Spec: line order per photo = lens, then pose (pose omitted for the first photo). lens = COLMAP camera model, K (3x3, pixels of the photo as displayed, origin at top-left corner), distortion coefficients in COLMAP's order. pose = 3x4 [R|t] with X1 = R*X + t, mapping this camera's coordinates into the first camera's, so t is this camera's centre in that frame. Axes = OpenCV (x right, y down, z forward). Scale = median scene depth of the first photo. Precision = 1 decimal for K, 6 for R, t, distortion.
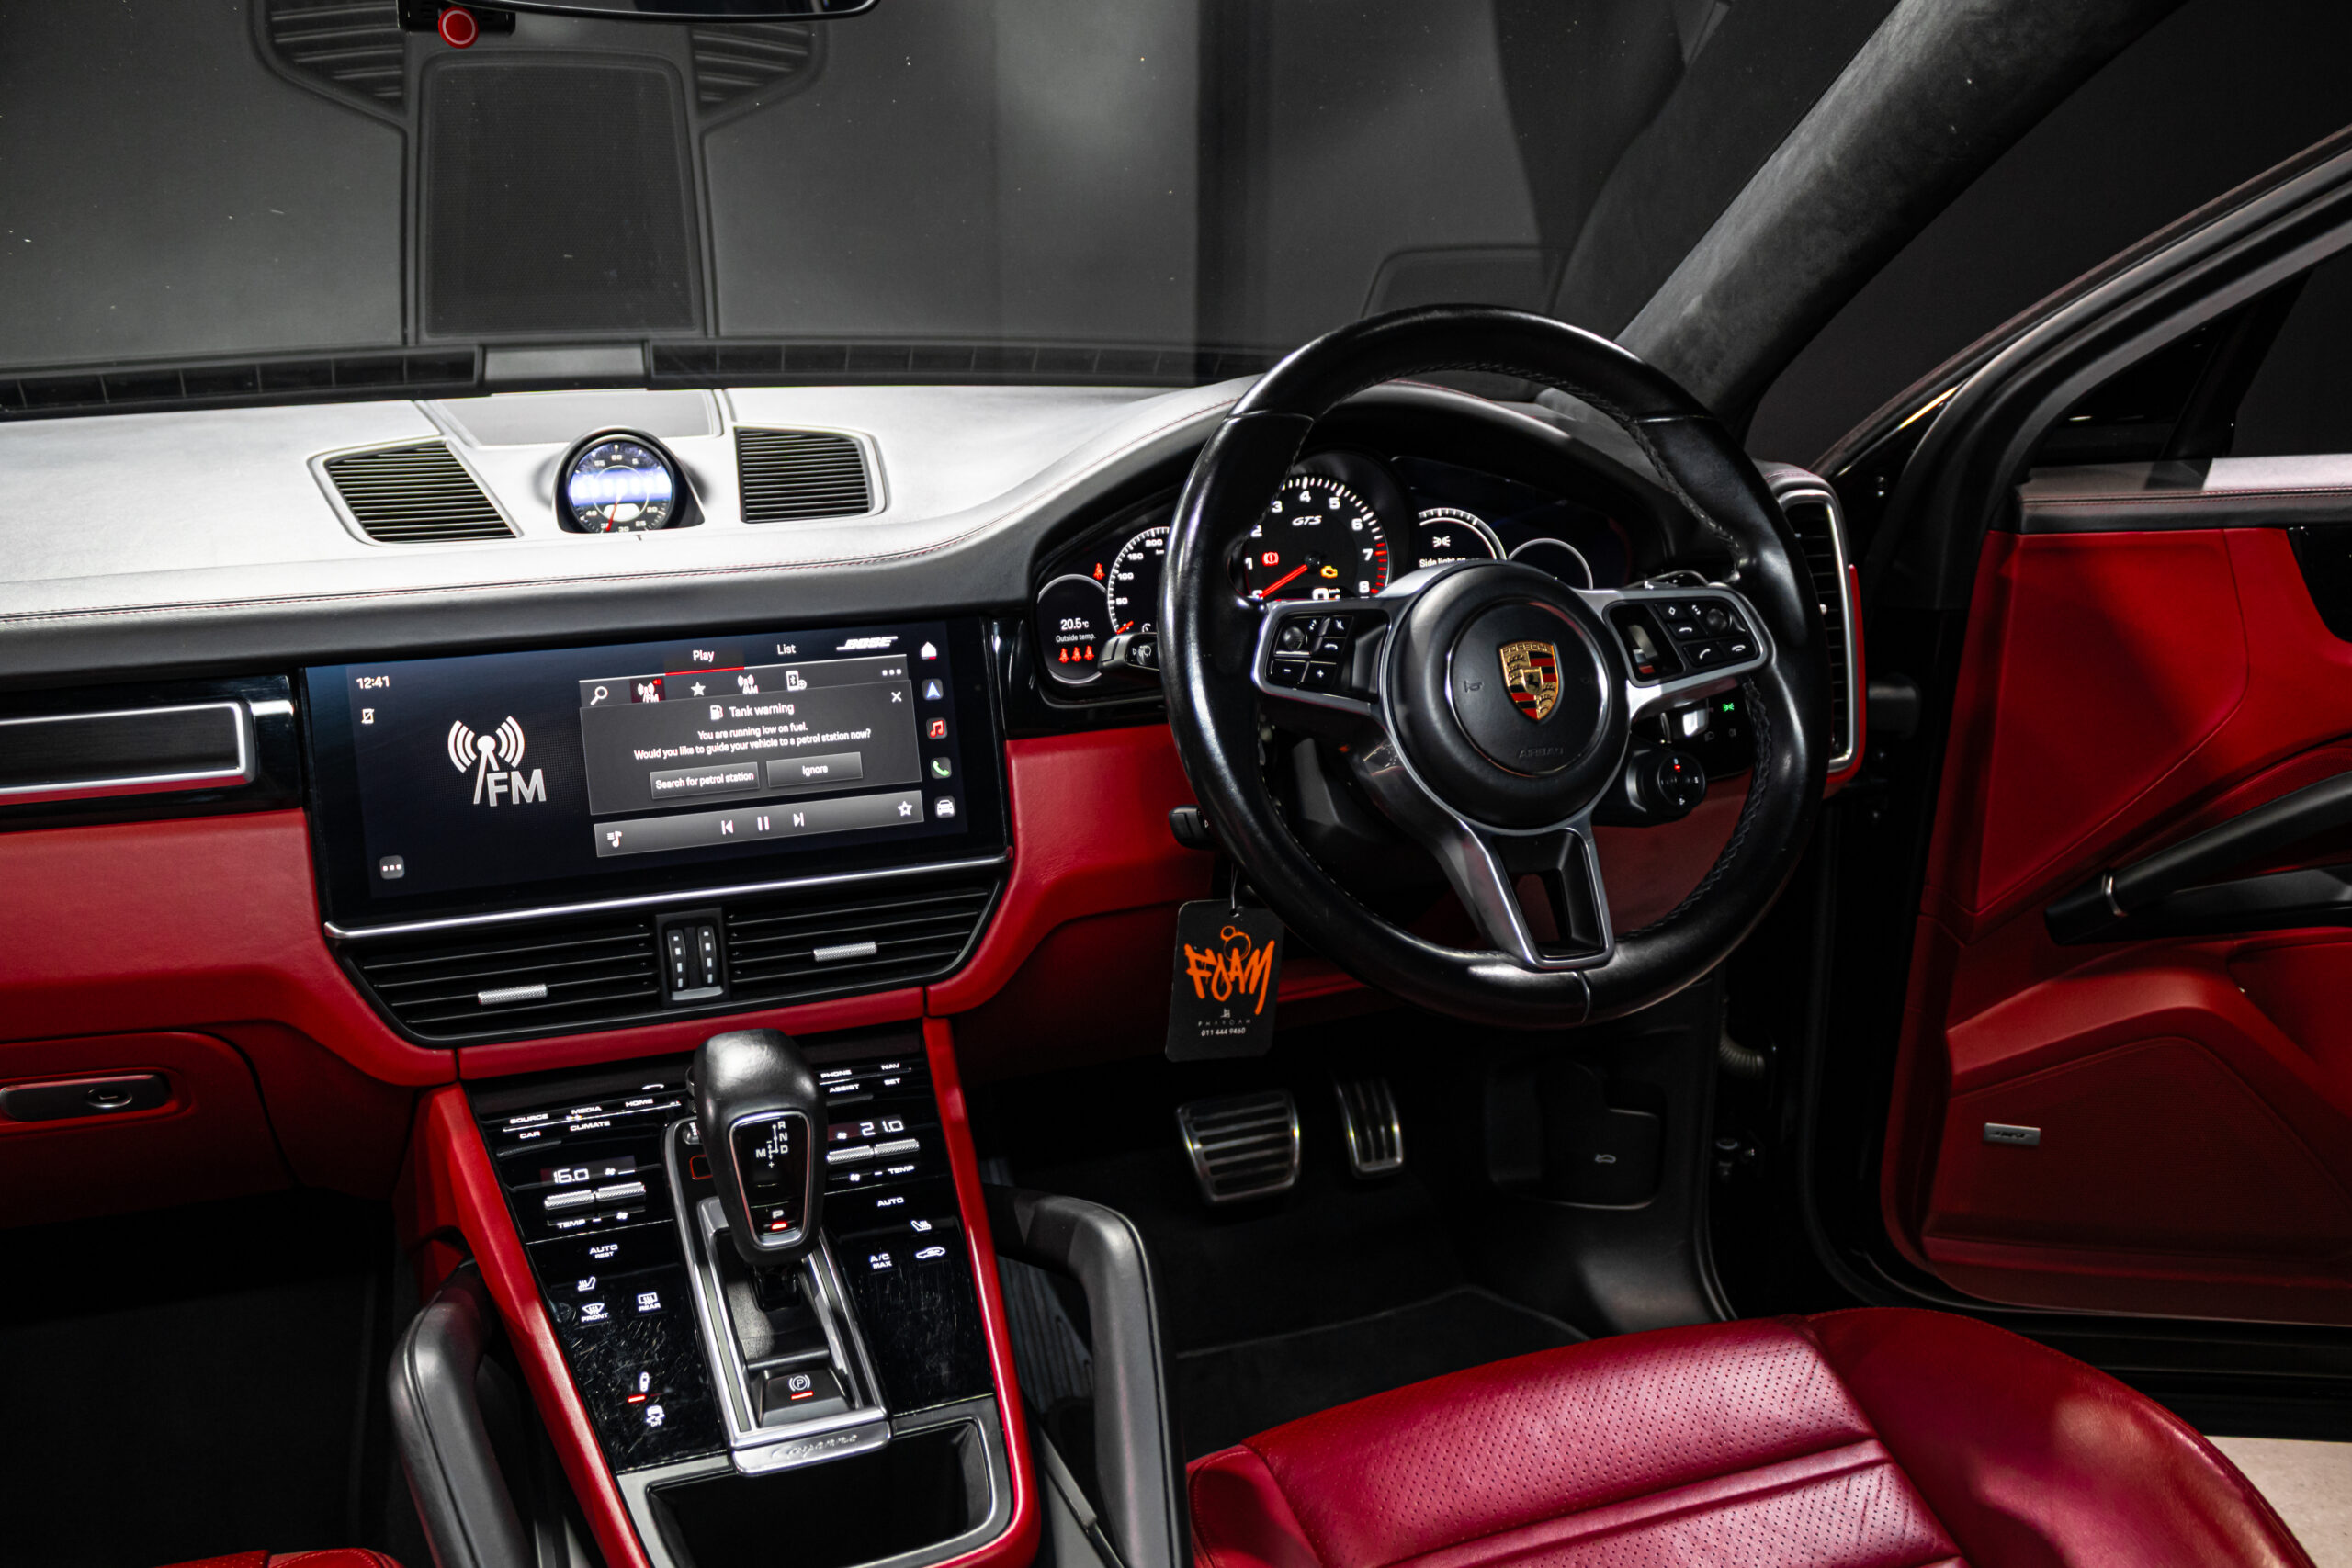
lens RADIAL K [[1962.6, 0, 1151.8], [0, 1962.6, 779.2], [0, 0, 1]] dist [-0.116830, 0.120912]
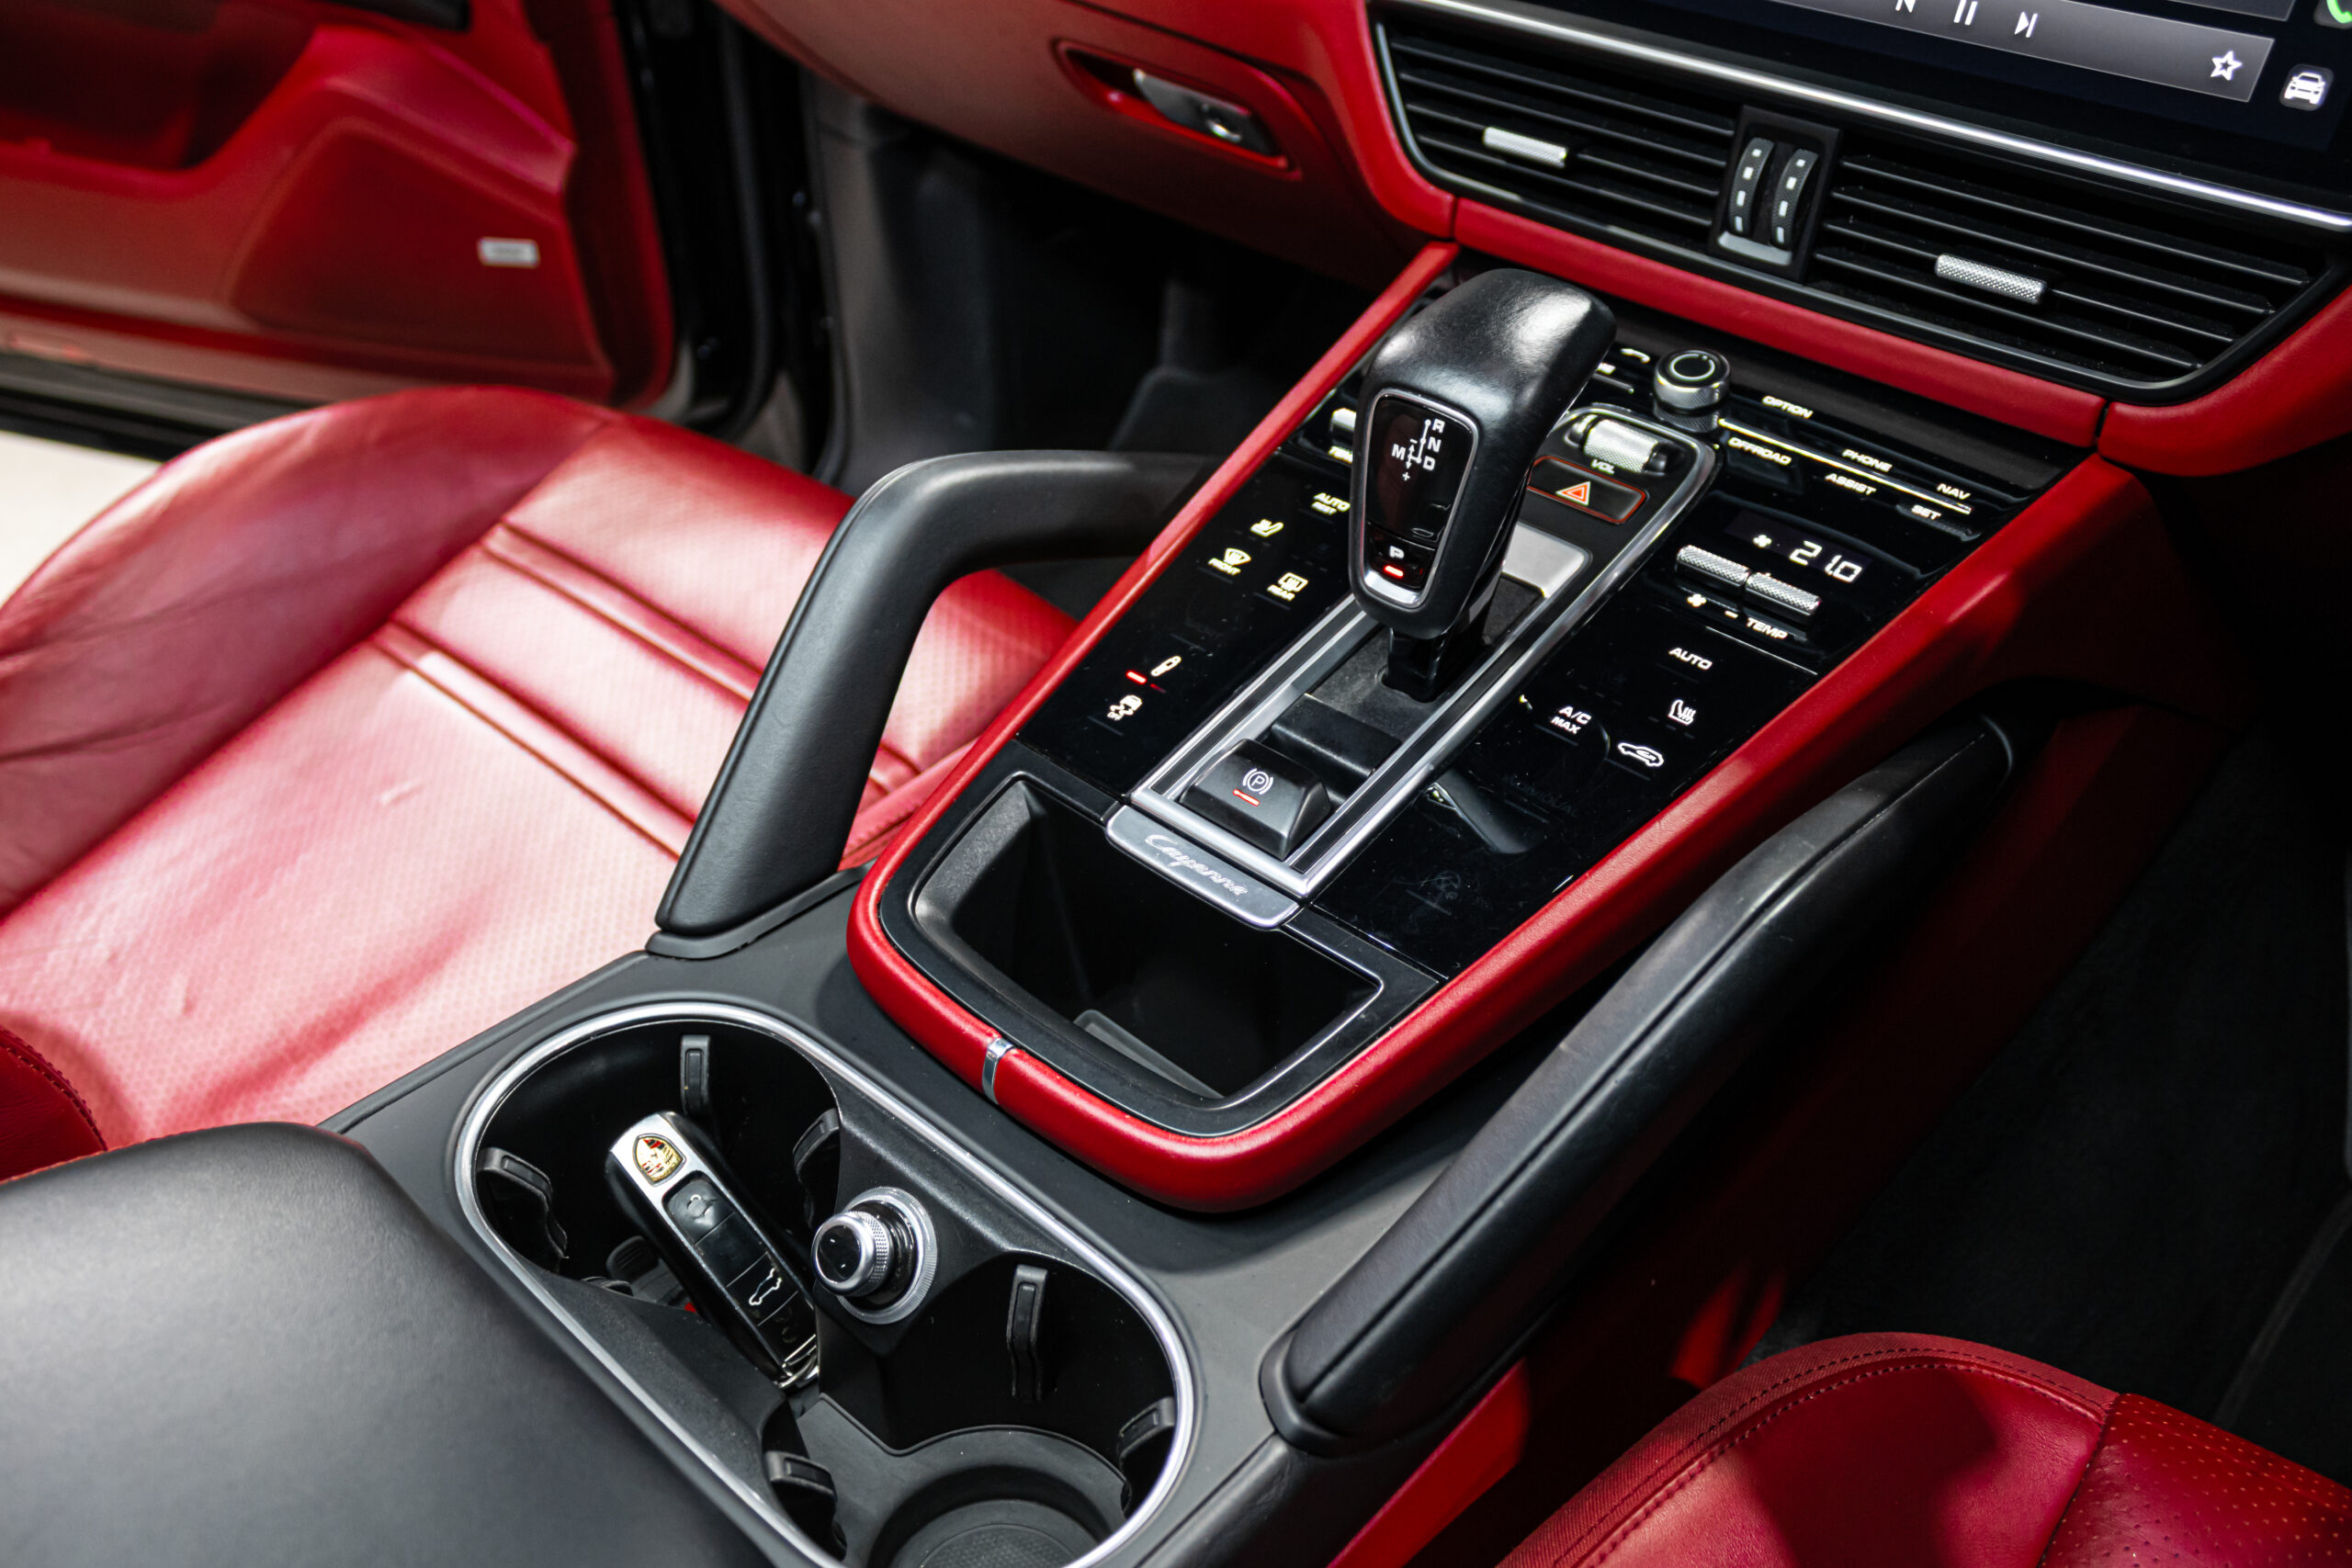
lens RADIAL K [[1962.6, 0, 1151.8], [0, 1962.6, 779.2], [0, 0, 1]] dist [-0.116830, 0.120912]
pose [[0.428797, 0.543484, -0.721635, 0.230542], [-0.232661, 0.838289, 0.493092, -0.009993], [0.872927, -0.043540, 0.485904, 0.512062]]
